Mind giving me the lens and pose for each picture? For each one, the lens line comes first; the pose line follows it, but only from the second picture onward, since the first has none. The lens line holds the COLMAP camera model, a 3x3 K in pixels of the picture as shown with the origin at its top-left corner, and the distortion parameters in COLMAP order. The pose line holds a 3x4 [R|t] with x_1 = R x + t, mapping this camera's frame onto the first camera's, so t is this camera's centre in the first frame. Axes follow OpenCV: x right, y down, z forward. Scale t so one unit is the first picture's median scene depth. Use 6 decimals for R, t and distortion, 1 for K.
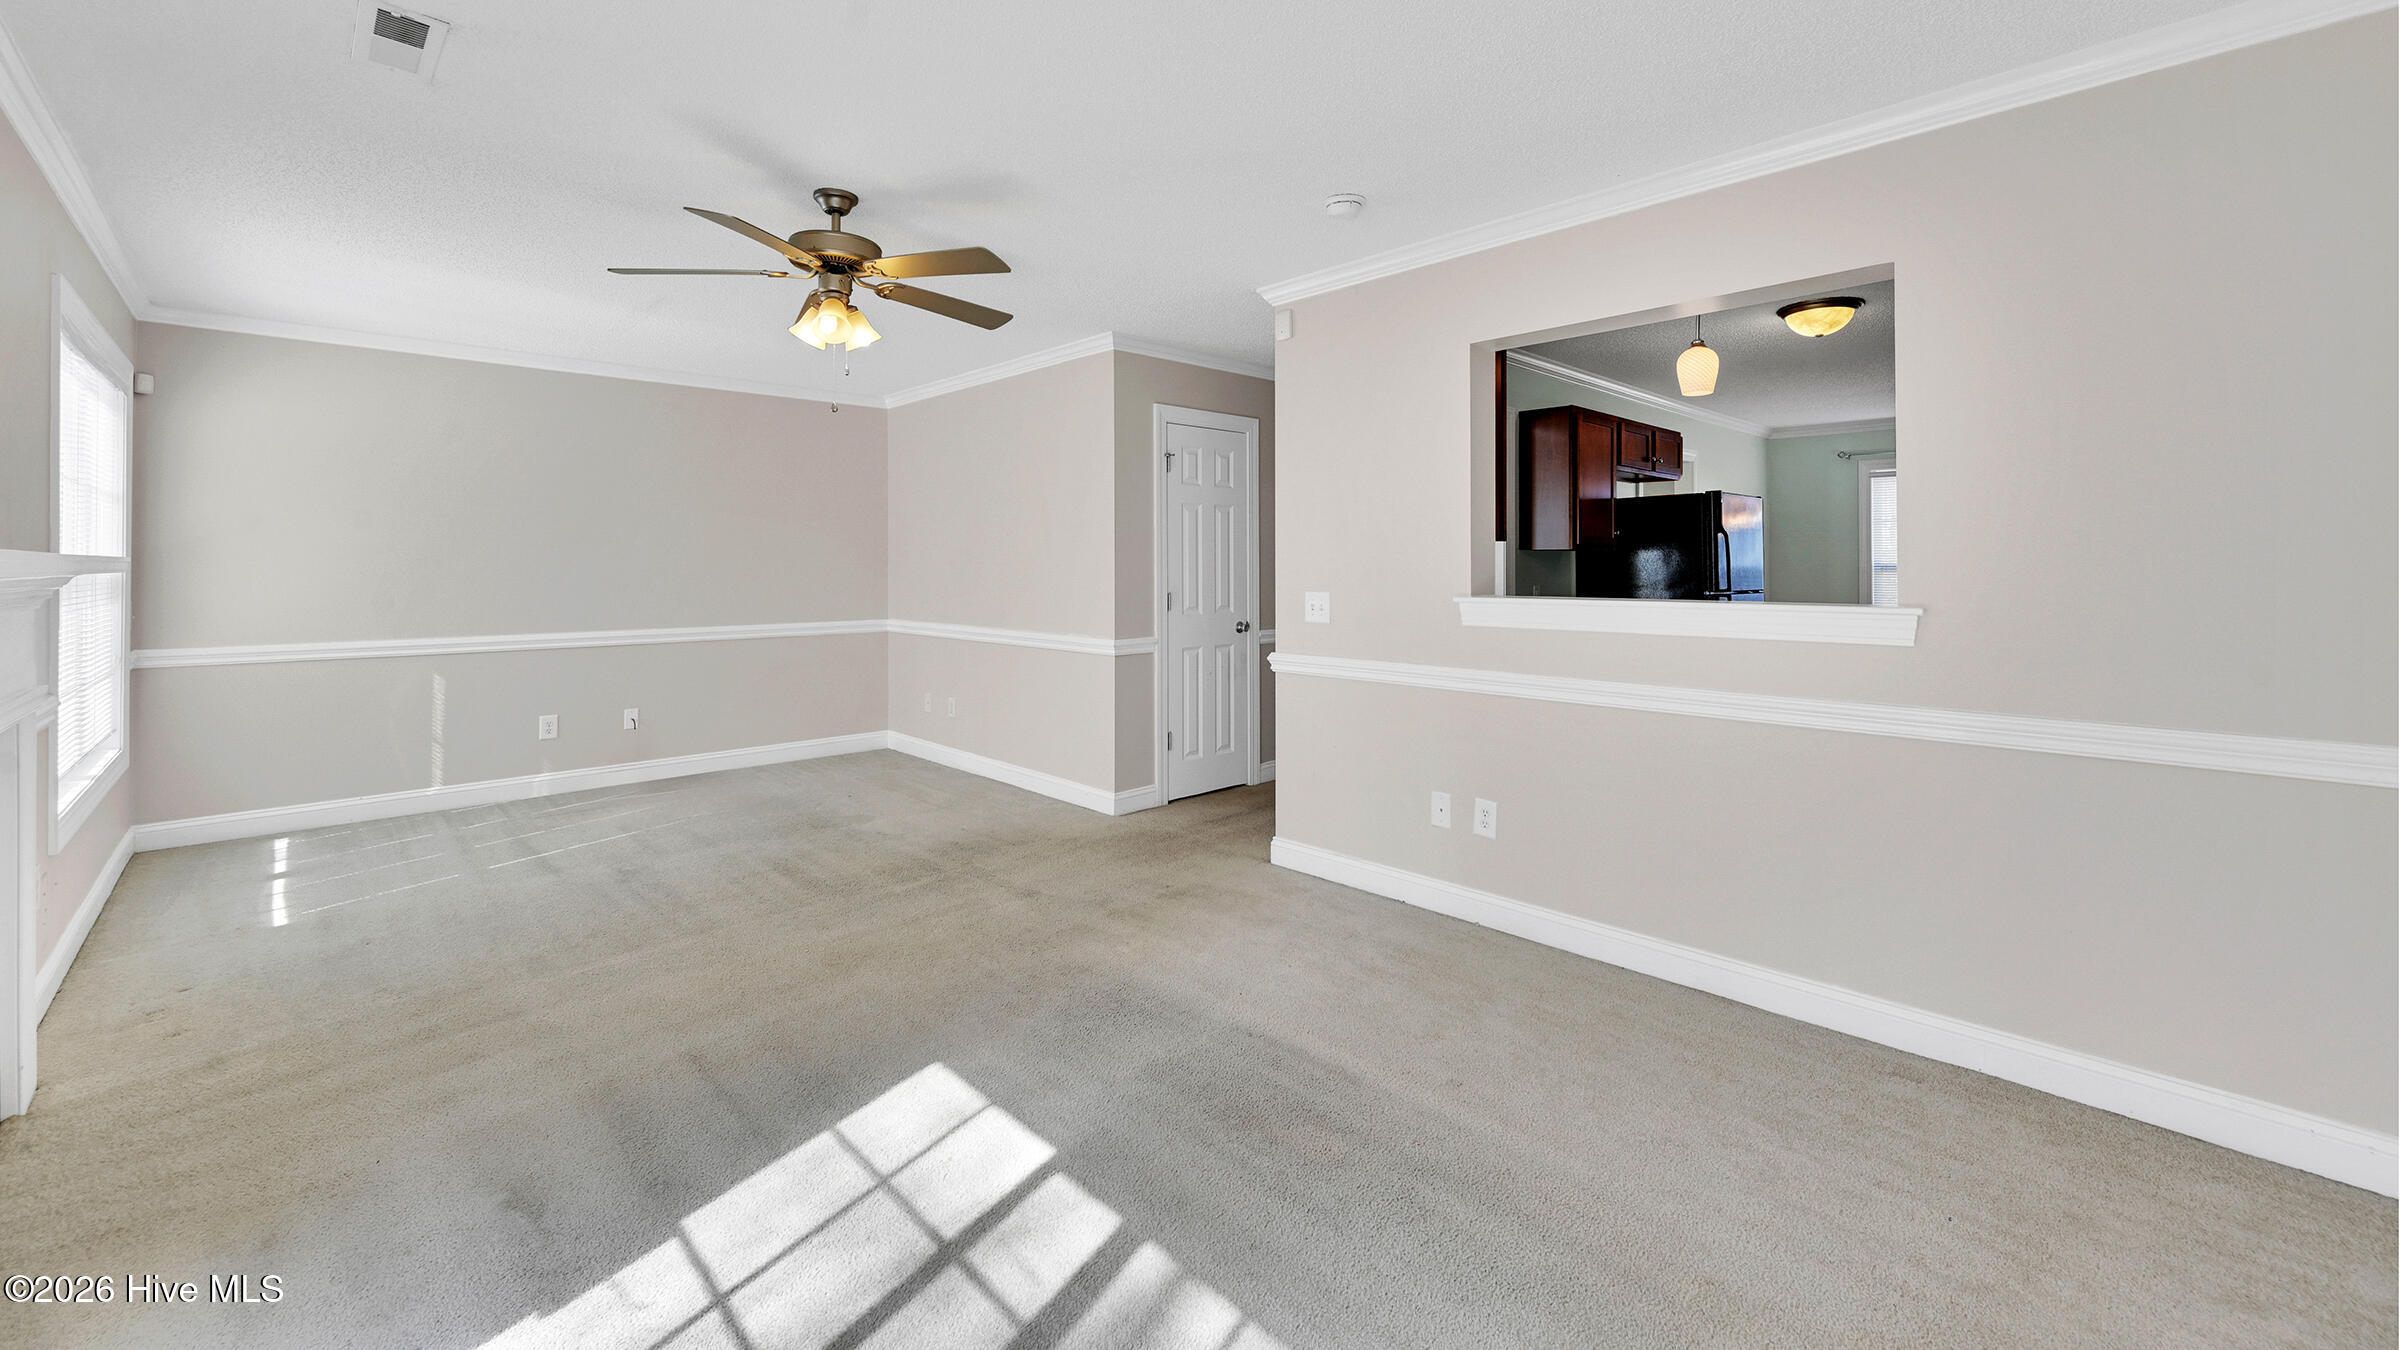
lens RADIAL K [[962.4, 0, 1219.8], [0, 962.4, 543.3], [0, 0, 1]] dist [-0.006923, -0.000283]
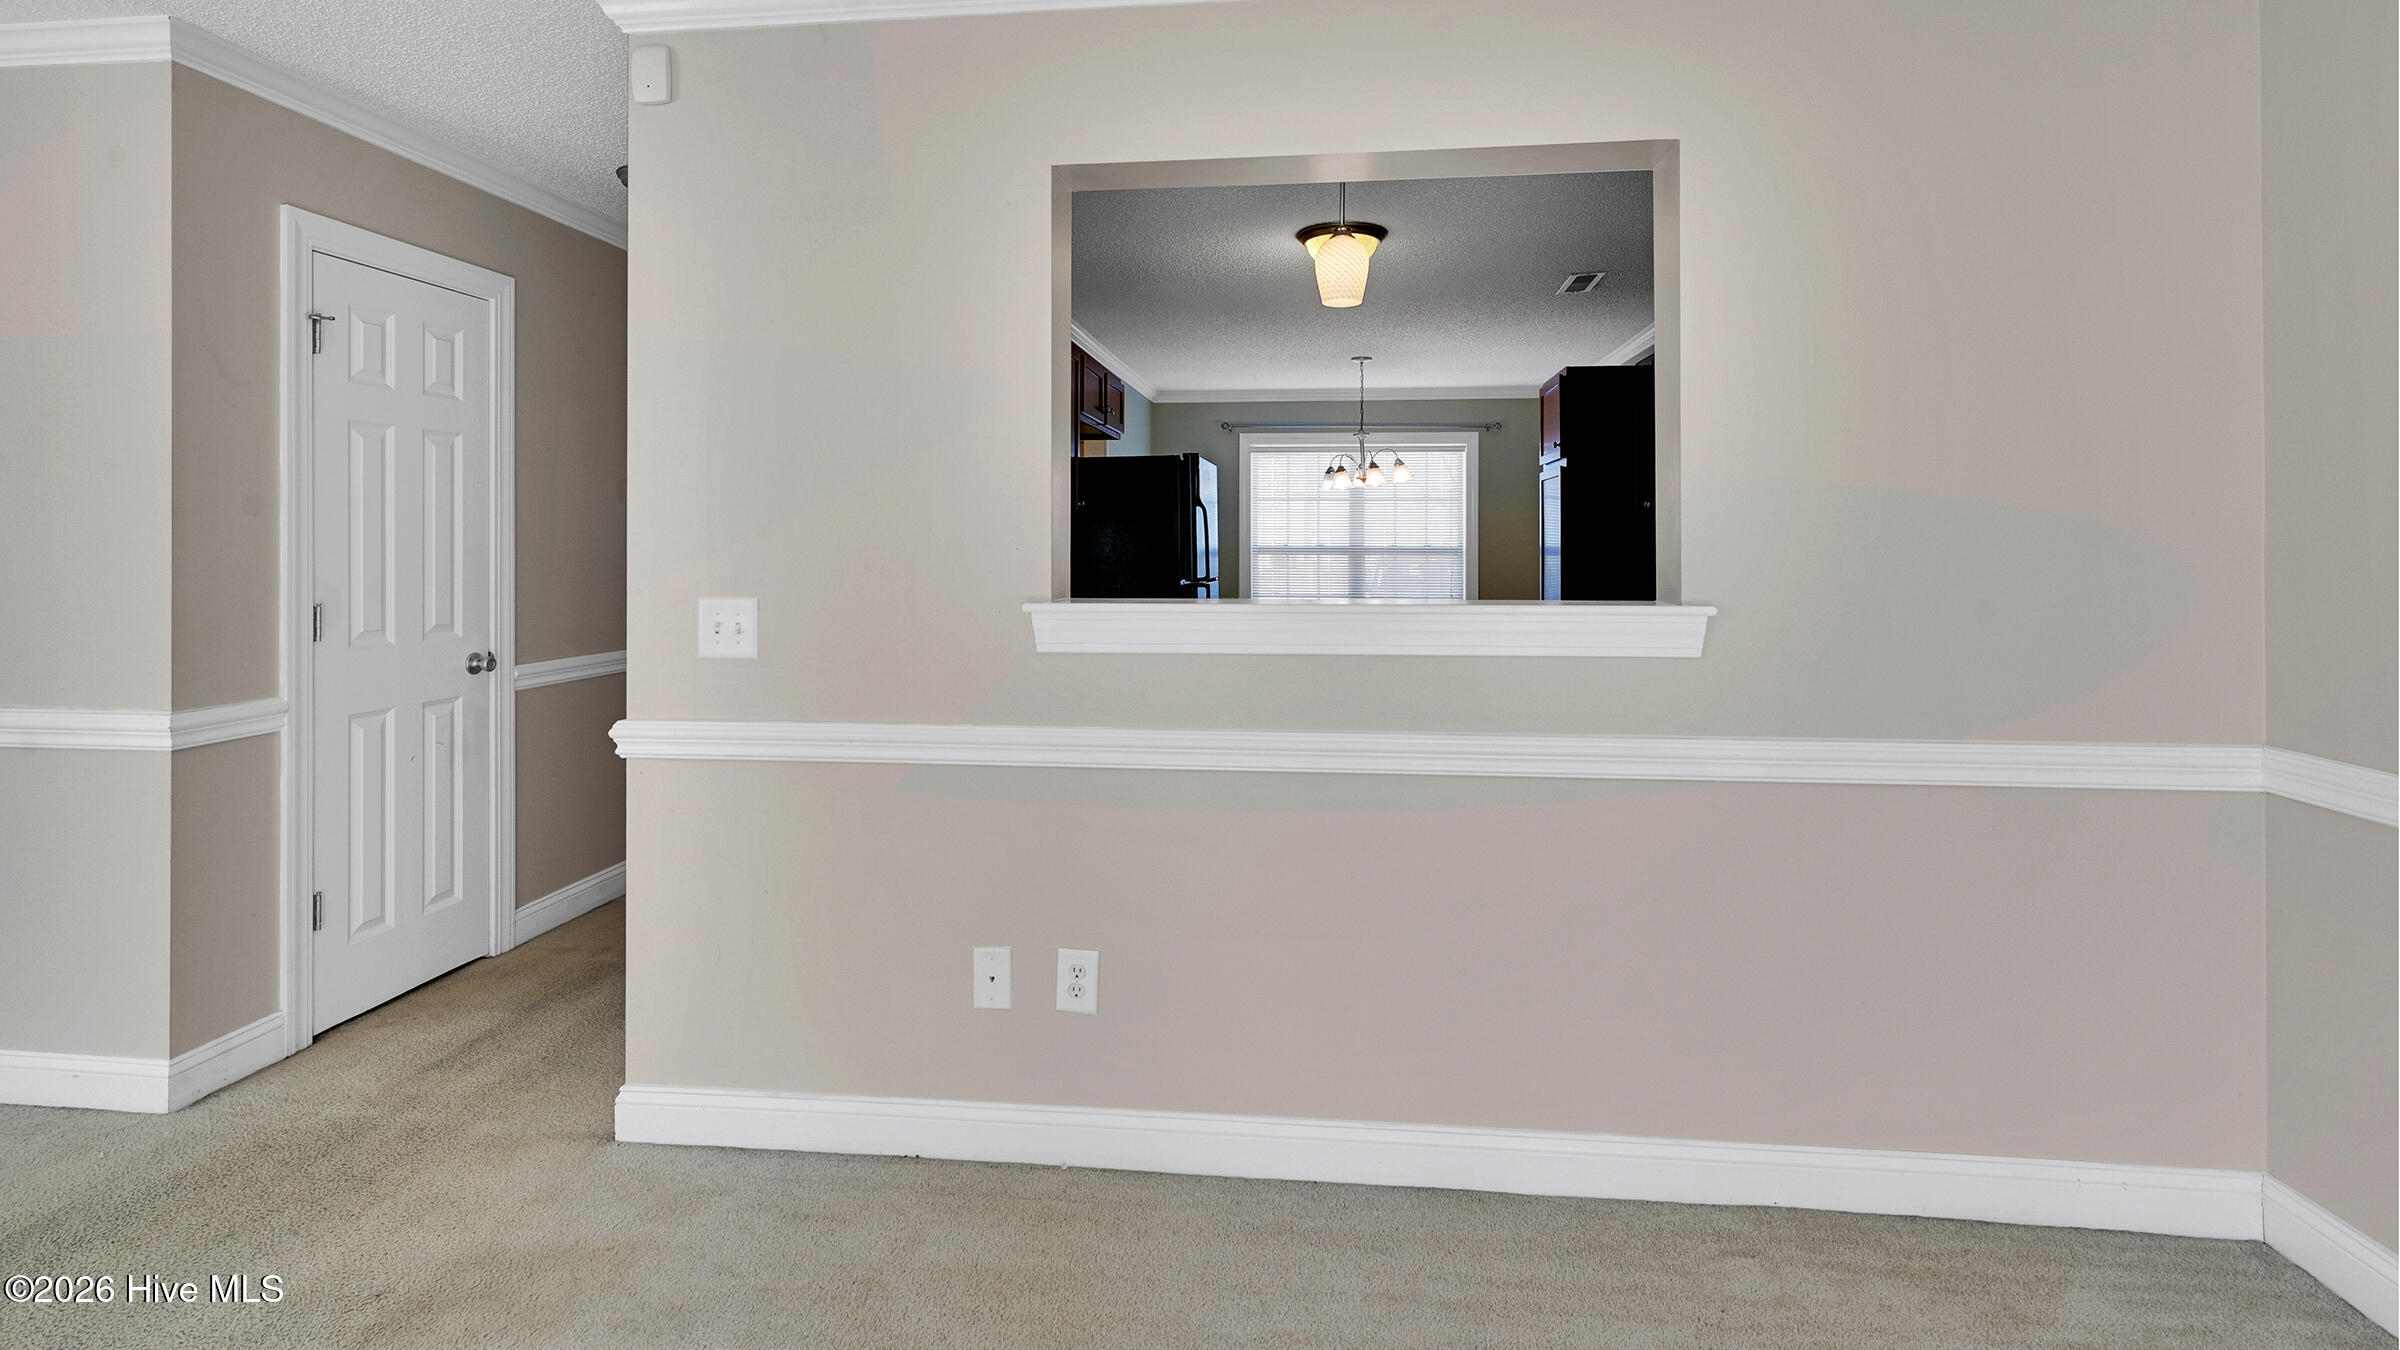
lens RADIAL K [[1122.0, 0, 1201.1], [0, 1122.0, 534.0], [0, 0, 1]] dist [-0.001329, -0.000065]
pose [[0.773125, 0.008365, 0.634199, -0.077297], [-0.015959, 0.999853, 0.006266, 0.006735], [-0.634053, -0.014966, 0.773145, 0.330014]]
